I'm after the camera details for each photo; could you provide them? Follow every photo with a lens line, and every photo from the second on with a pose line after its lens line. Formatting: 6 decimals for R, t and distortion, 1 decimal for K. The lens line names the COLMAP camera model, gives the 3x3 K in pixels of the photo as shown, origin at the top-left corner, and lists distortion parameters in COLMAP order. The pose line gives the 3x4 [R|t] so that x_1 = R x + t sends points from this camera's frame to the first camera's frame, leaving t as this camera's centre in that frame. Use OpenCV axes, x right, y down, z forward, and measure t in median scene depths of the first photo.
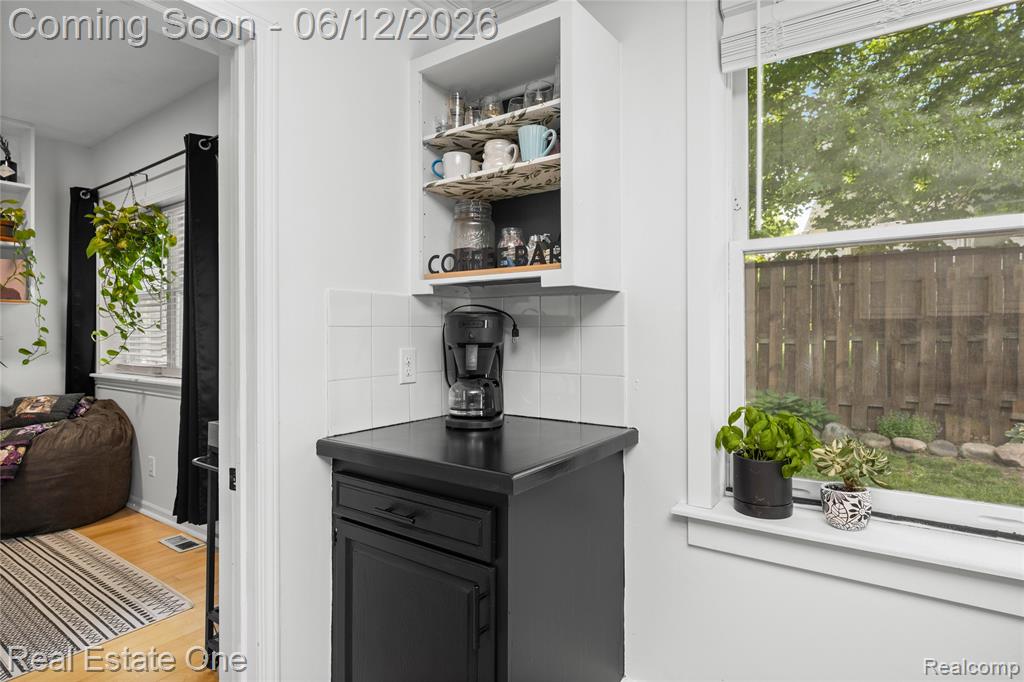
lens RADIAL K [[561.6, 0, 512.9], [0, 561.6, 331.4], [0, 0, 1]] dist [0.001600, 0.000626]
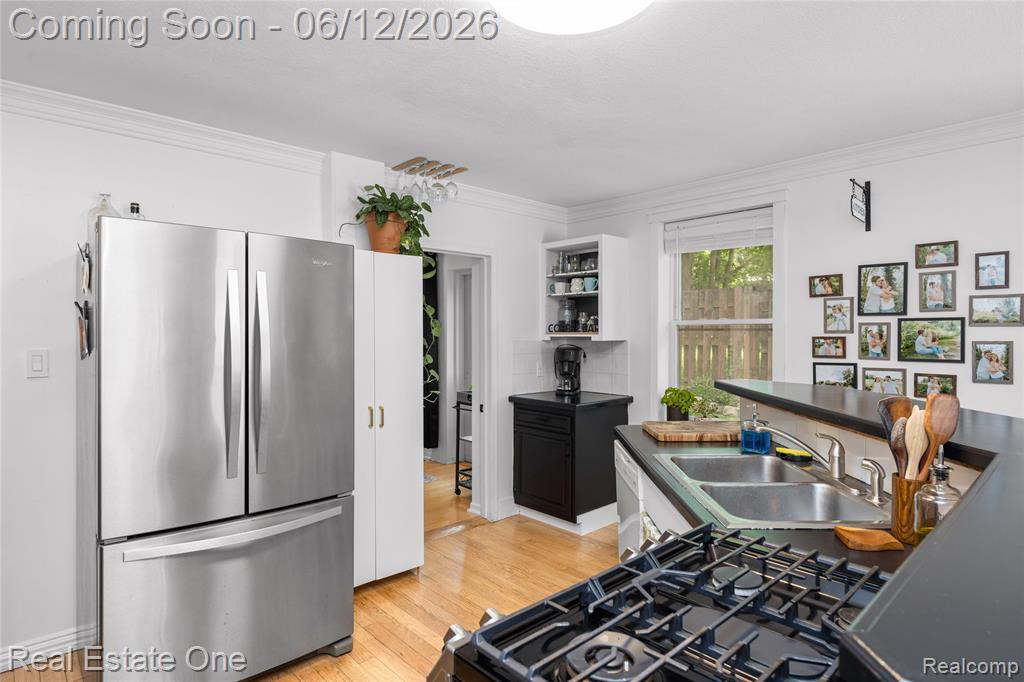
lens RADIAL K [[561.6, 0, 511.4], [0, 561.6, 337.2], [0, 0, 1]] dist [0.001600, 0.000626]
pose [[0.981593, 0.001838, -0.190978, 0.162523], [-0.001390, 0.999996, 0.002482, -0.088457], [0.190982, -0.002171, 0.981591, -1.471137]]
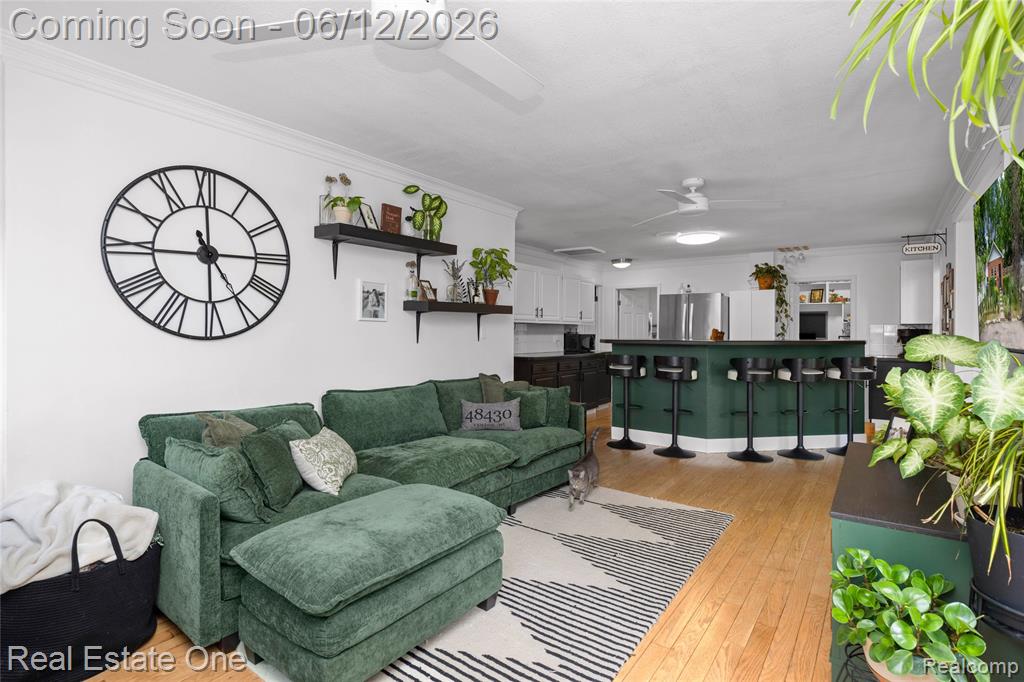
lens RADIAL K [[502.8, 0, 511.5], [0, 502.8, 331.4], [0, 0, 1]] dist [0.007876, -0.001778]
pose [[-0.003181, 0.007198, -0.999969, 3.593975], [-0.010639, 0.999917, 0.007231, -0.008434], [0.999938, 0.010662, -0.003104, -1.866250]]
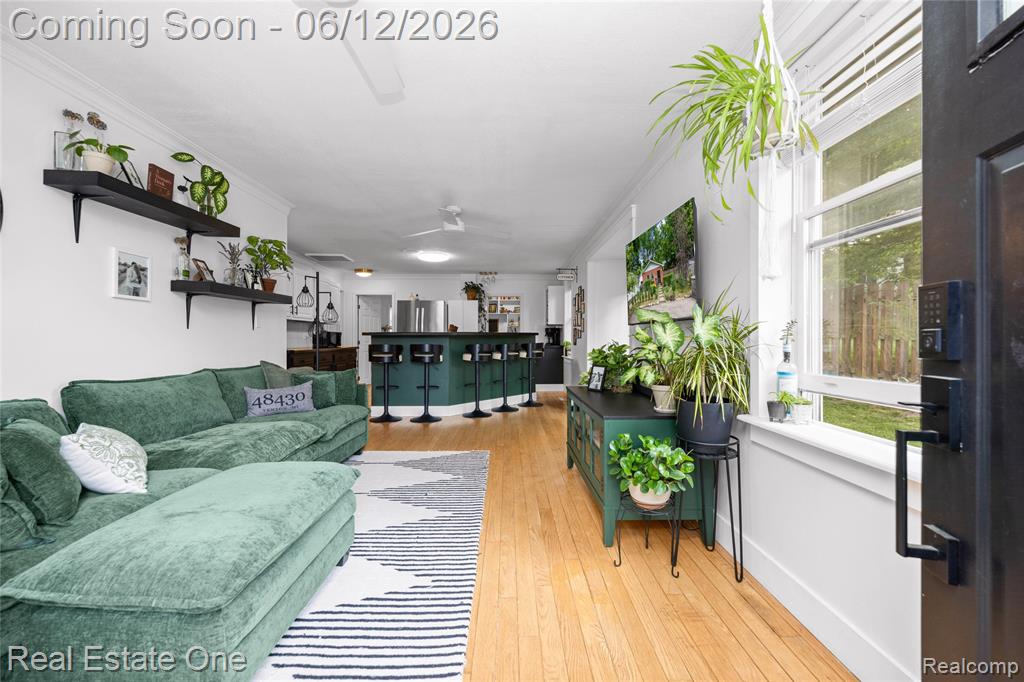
lens RADIAL K [[399.4, 0, 512.3], [0, 399.4, 342.1], [0, 0, 1]] dist [-0.002077, -0.001149]
pose [[0.599325, 0.012630, -0.800406, 3.450915], [-0.006808, 0.999920, 0.010681, 0.090517], [0.800477, -0.000953, 0.599363, -2.197467]]
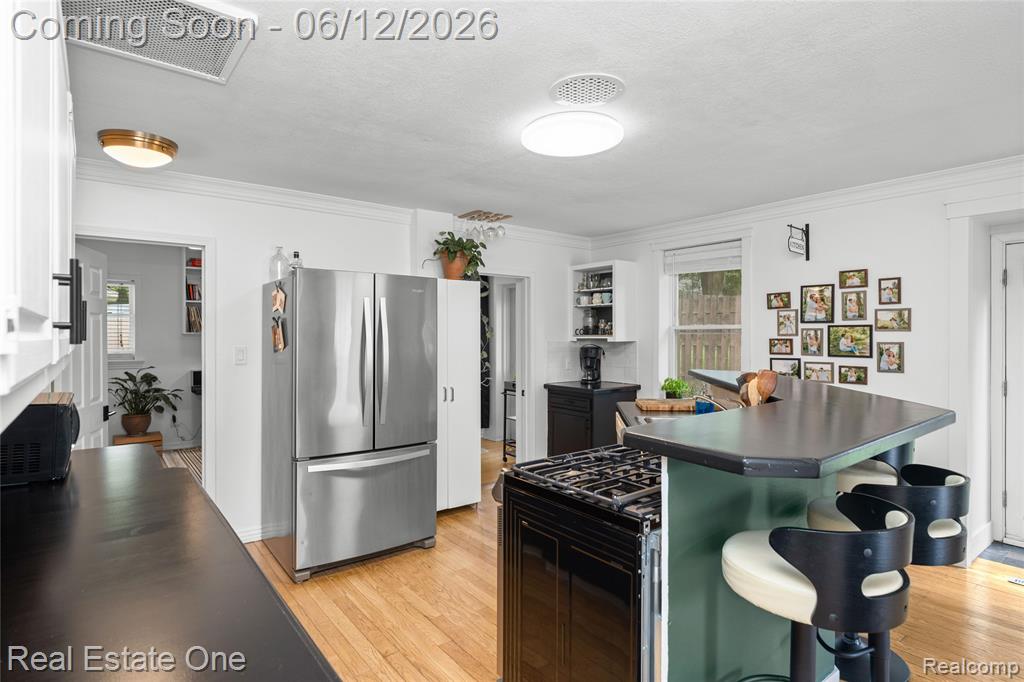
lens RADIAL K [[536.2, 0, 512.2], [0, 536.2, 335.3], [0, 0, 1]] dist [0.005920, 0.001123]
pose [[0.962737, 0.000911, -0.270439, 0.329404], [-0.001857, 0.999993, -0.003242, -0.091859], [0.270434, 0.003623, 0.962732, -2.040060]]
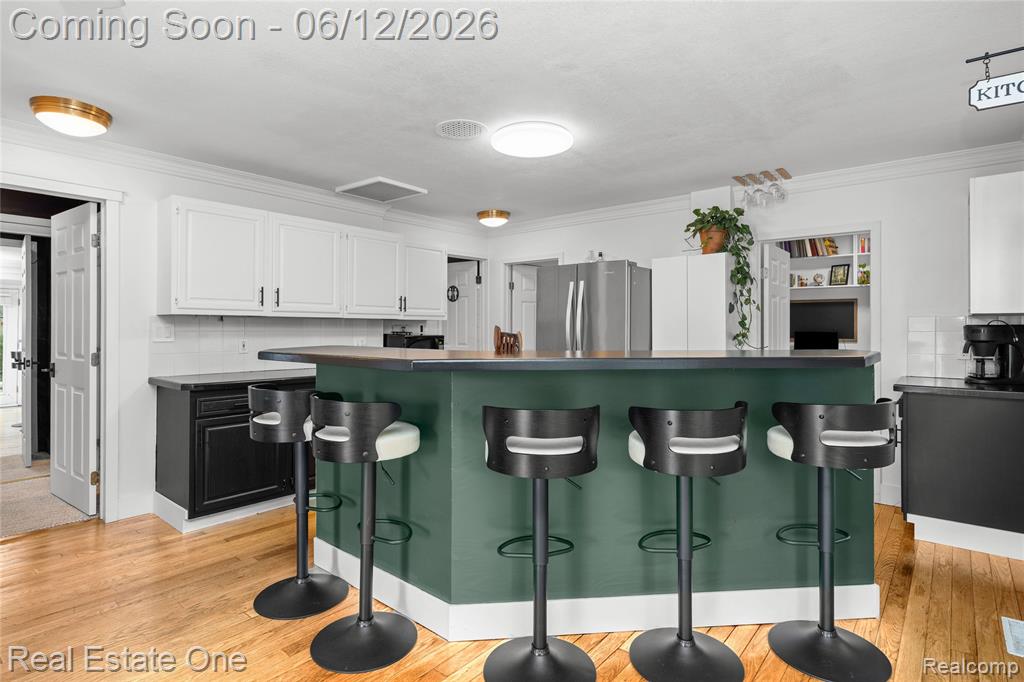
lens RADIAL K [[523.2, 0, 521.8], [0, 523.2, 328.8], [0, 0, 1]] dist [0.019516, -0.001684]
pose [[-0.058890, 0.007545, -0.998236, 1.871862], [-0.007851, 0.999937, 0.008021, -0.018636], [0.998234, 0.008310, -0.058827, -0.516987]]
